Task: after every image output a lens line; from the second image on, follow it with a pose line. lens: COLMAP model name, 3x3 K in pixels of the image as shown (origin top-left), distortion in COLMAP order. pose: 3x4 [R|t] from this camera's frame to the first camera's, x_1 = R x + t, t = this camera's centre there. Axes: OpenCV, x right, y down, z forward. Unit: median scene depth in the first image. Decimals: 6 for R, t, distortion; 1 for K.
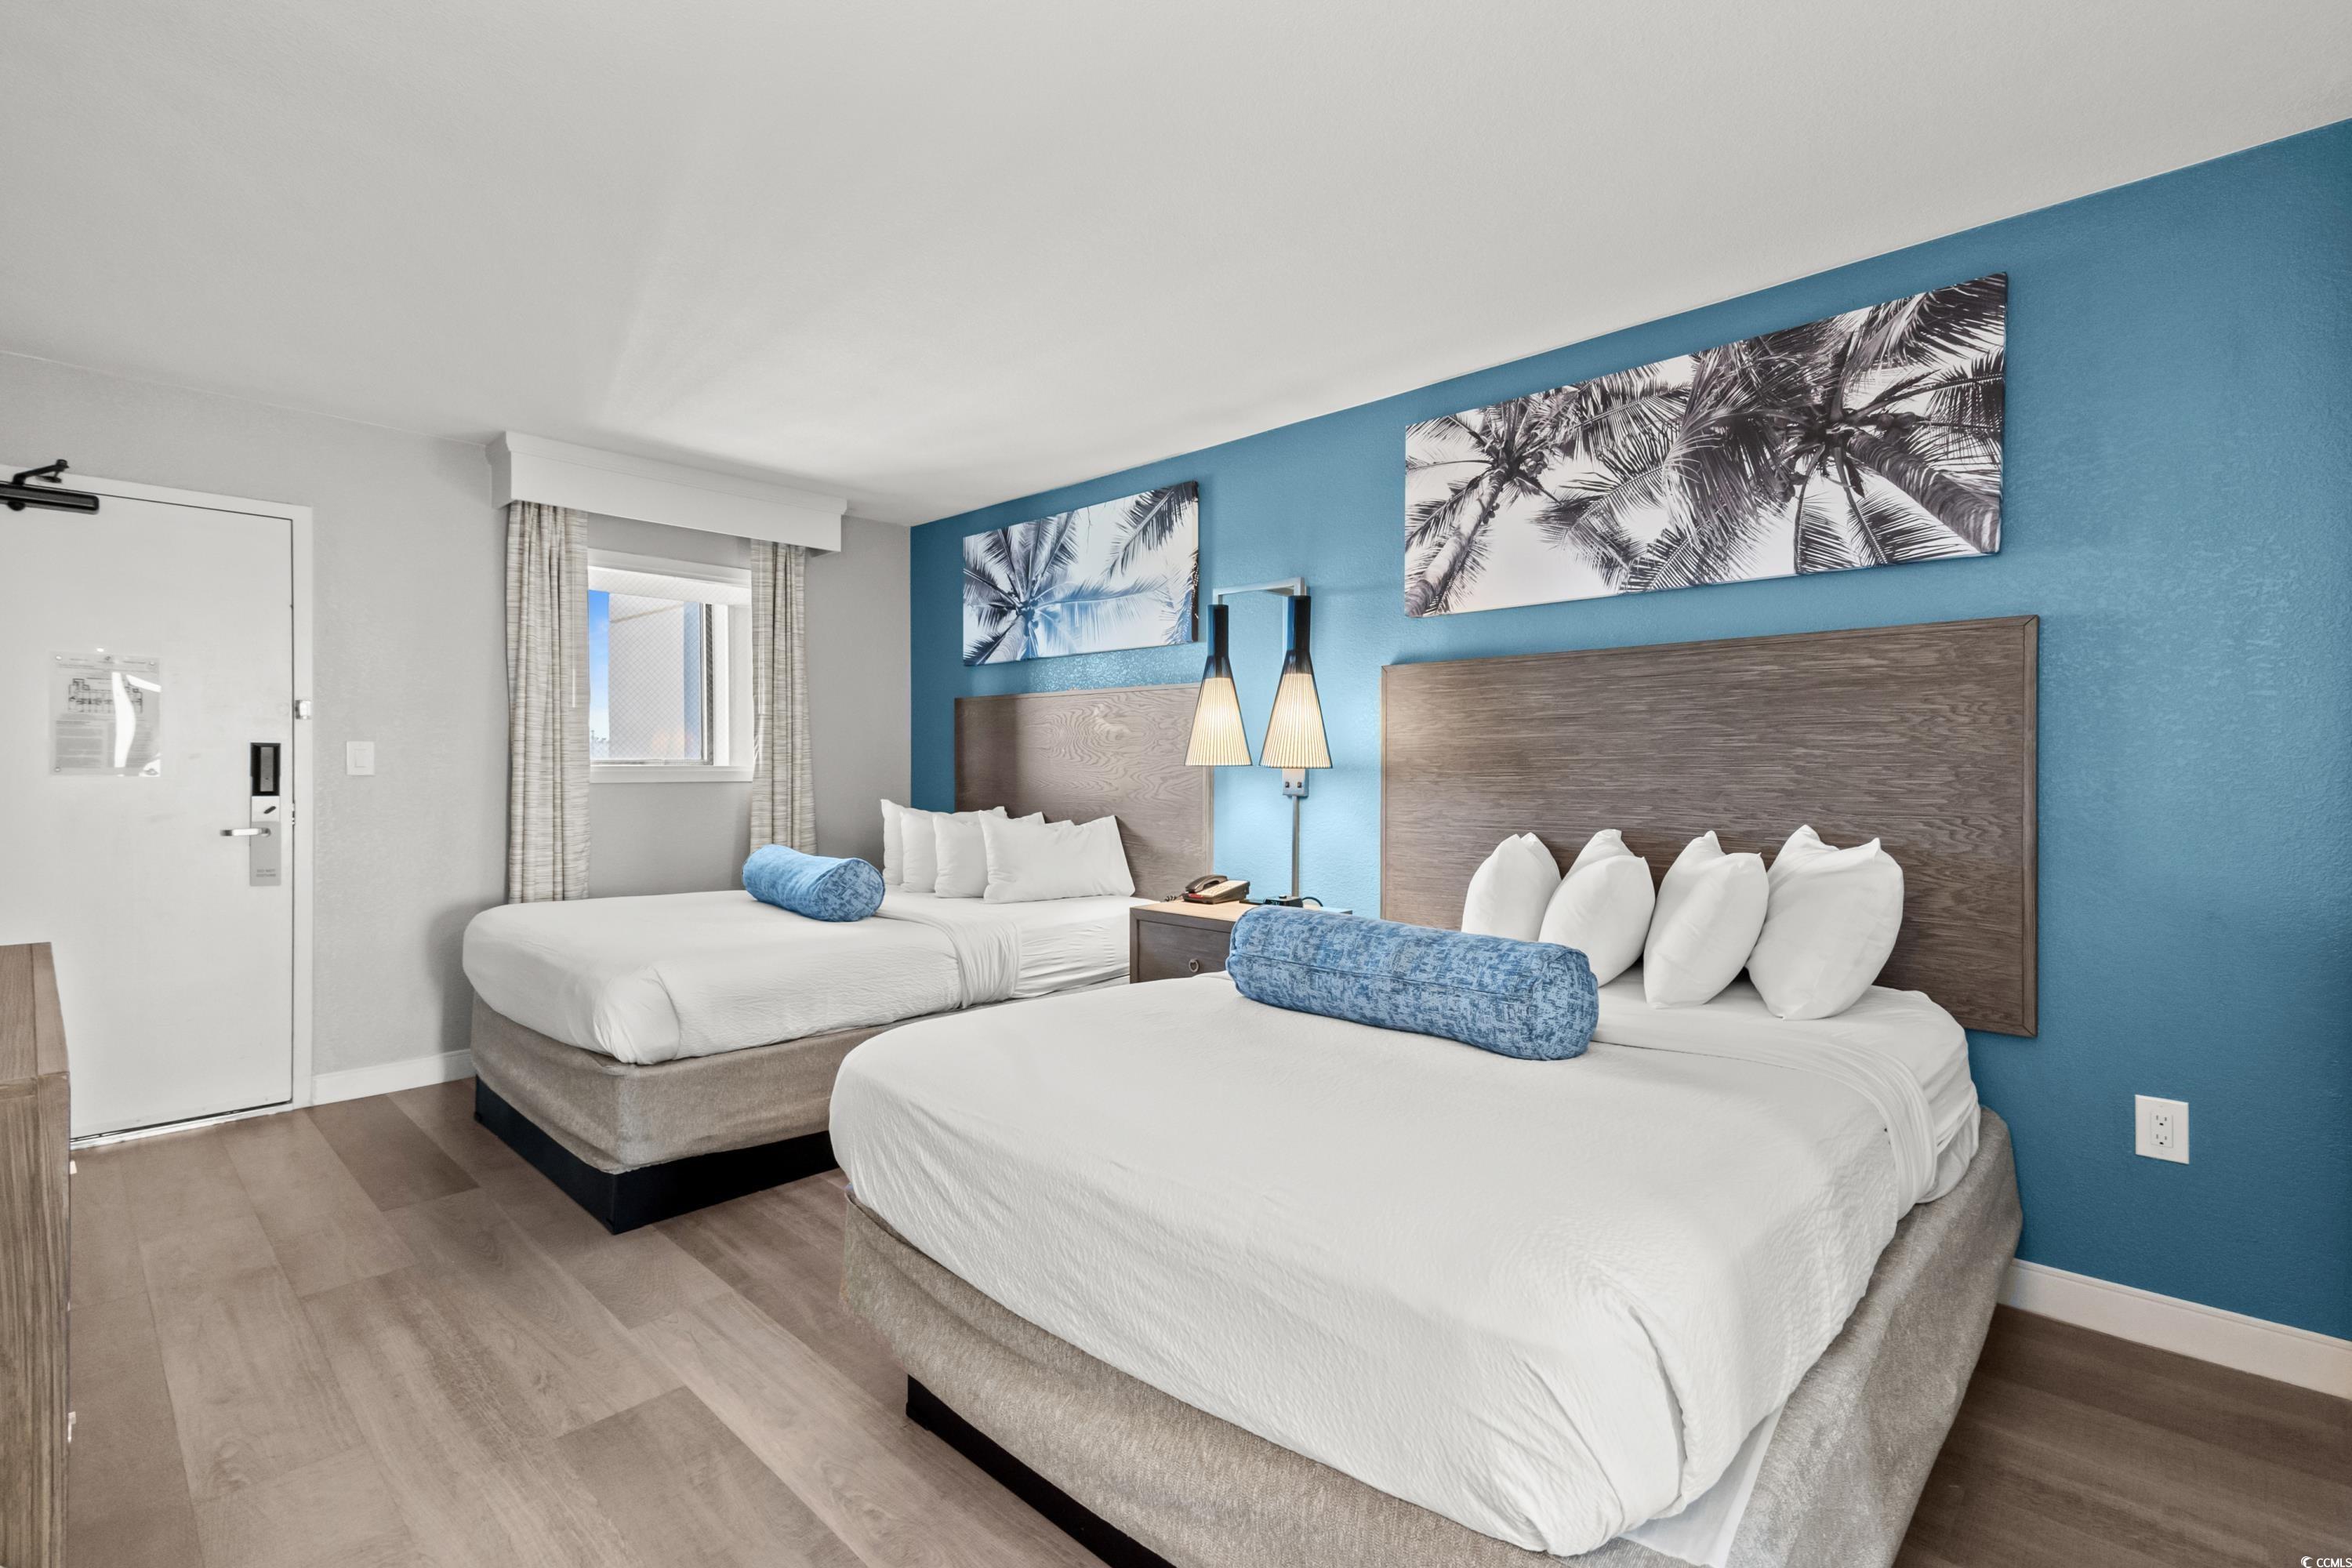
lens RADIAL K [[1077.8, 0, 1171.2], [0, 1077.8, 775.1], [0, 0, 1]] dist [-0.000818, 0.001254]
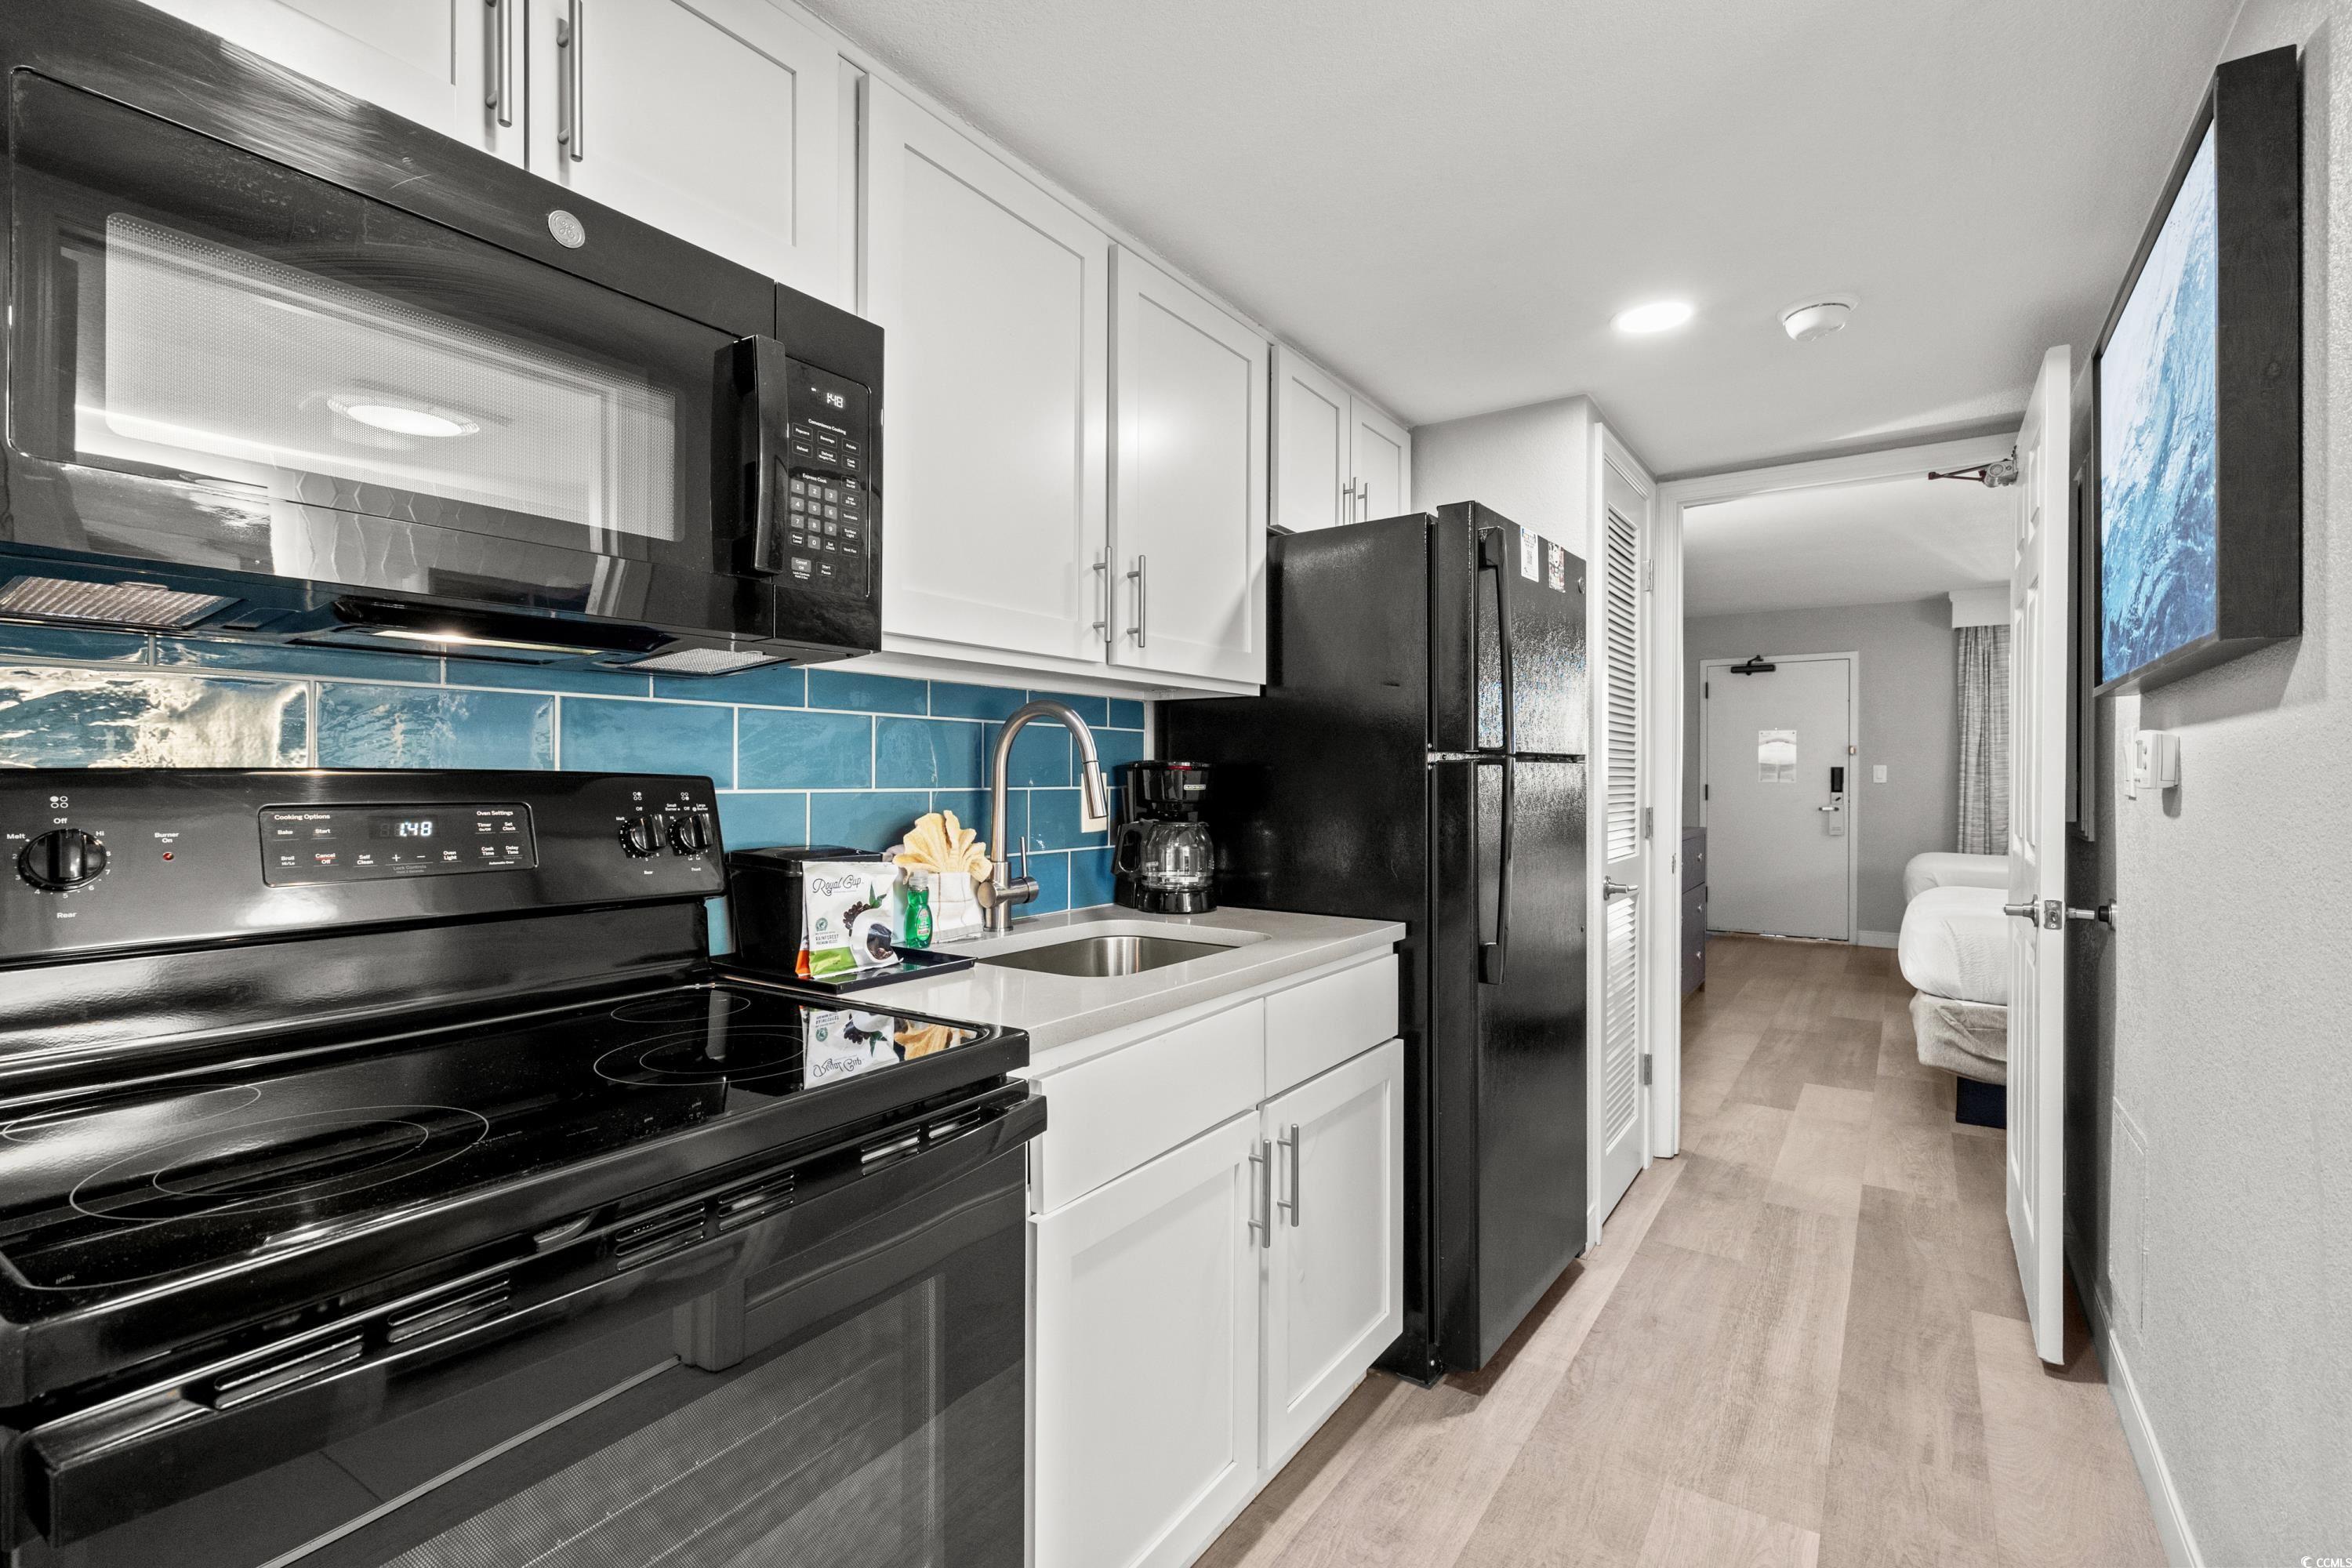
lens RADIAL K [[1077.8, 0, 1200.8], [0, 1077.8, 784.5], [0, 0, 1]] dist [-0.000818, 0.001254]
pose [[0.146060, 0.005575, -0.989260, 1.098557], [-0.002488, 0.999983, 0.005268, -0.003821], [0.989273, 0.001692, 0.146071, -0.557242]]
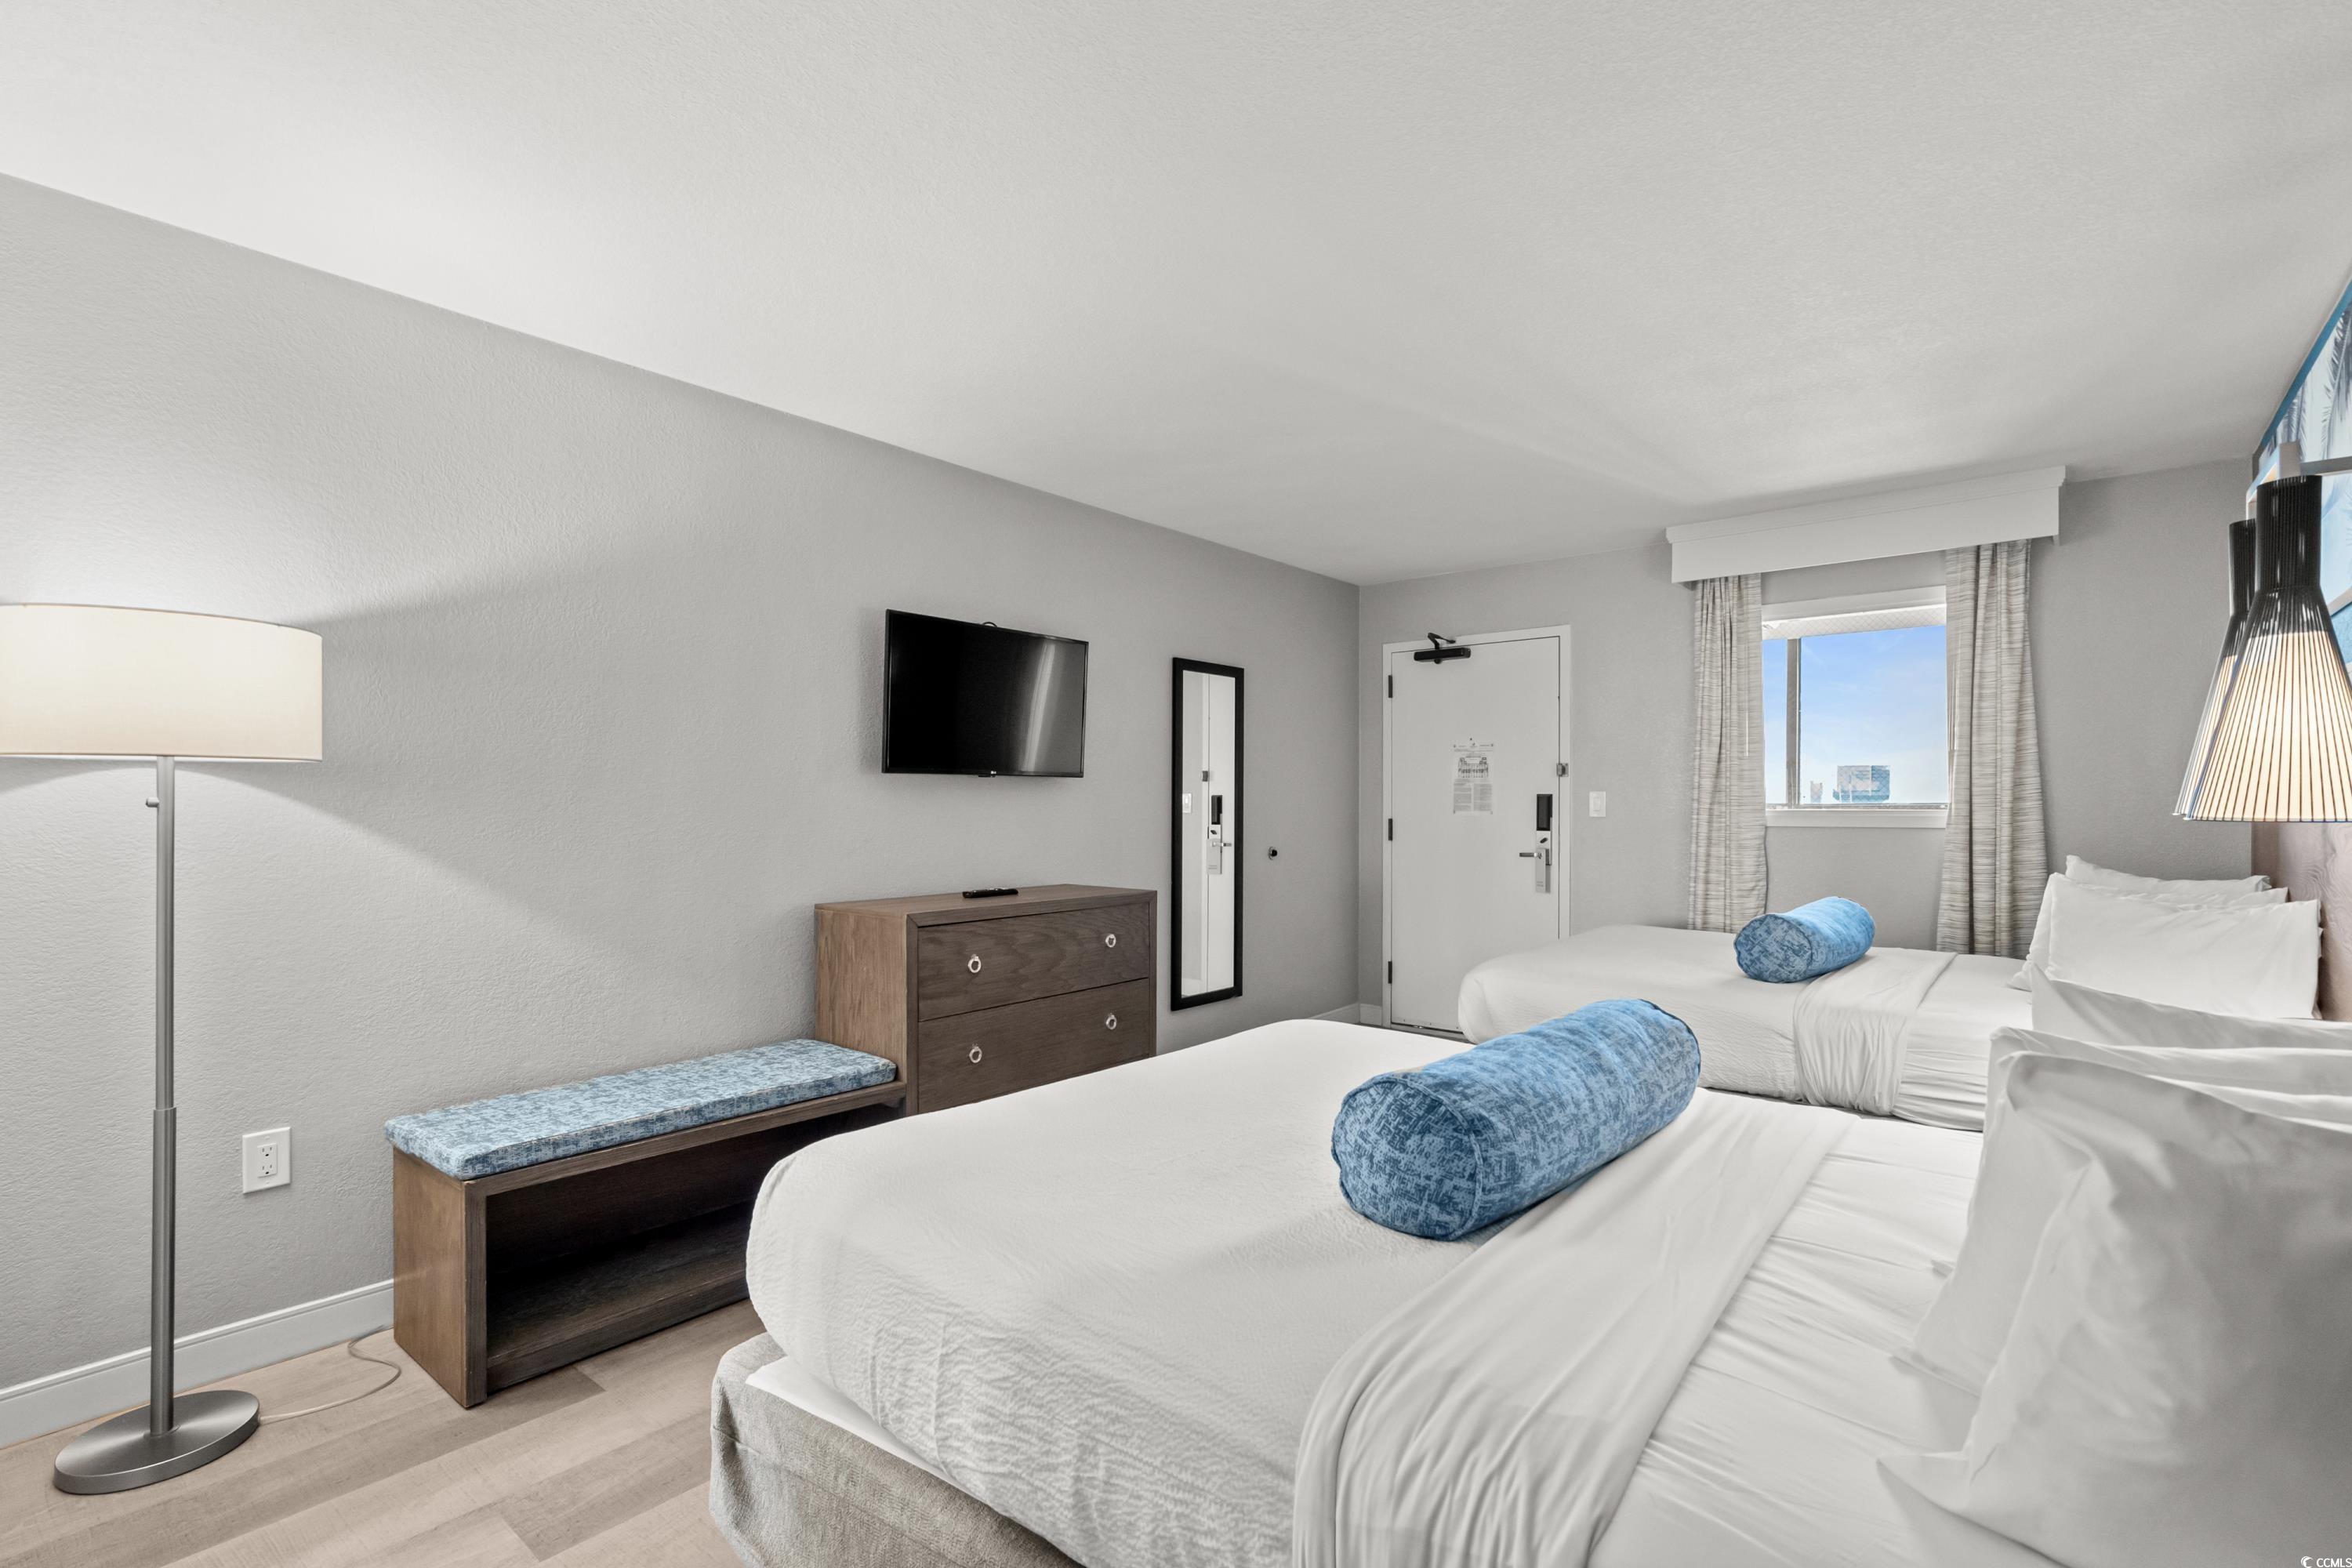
lens RADIAL K [[1077.8, 0, 1166.4], [0, 1077.8, 799.8], [0, 0, 1]] dist [-0.000818, 0.001254]
pose [[0.038915, -0.004273, -0.999233, 0.609111], [-0.003444, 0.999984, -0.004410, -0.014453], [0.999237, 0.003613, 0.038900, 0.449009]]
